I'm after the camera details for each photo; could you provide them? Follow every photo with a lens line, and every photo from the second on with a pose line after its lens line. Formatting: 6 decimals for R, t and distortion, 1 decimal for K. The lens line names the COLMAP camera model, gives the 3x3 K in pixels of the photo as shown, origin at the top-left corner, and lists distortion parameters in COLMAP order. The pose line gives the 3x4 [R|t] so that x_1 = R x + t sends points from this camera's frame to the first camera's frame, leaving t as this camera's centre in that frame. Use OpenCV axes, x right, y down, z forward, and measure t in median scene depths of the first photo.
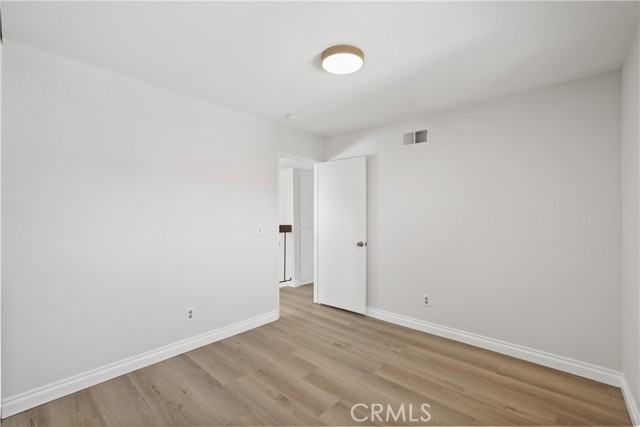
lens RADIAL K [[283.3, 0, 320.4], [0, 283.3, 214.0], [0, 0, 1]] dist [-0.018700, 0.002459]
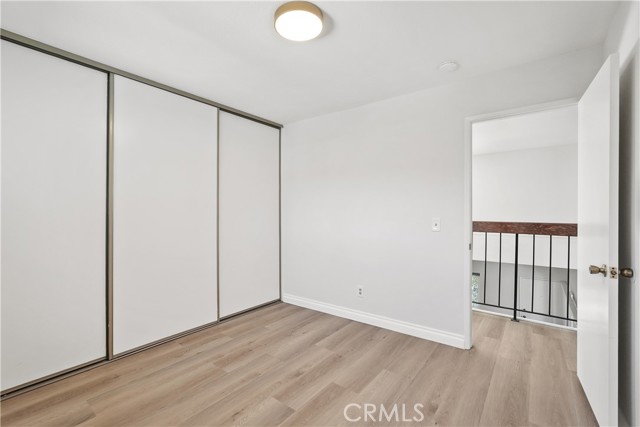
lens RADIAL K [[283.3, 0, 320.7], [0, 283.3, 213.2], [0, 0, 1]] dist [-0.018700, 0.002459]
pose [[0.079034, 0.006573, -0.996850, 0.715126], [-0.000071, 0.999978, 0.006588, 0.021053], [0.996872, -0.000450, 0.079033, 0.750335]]
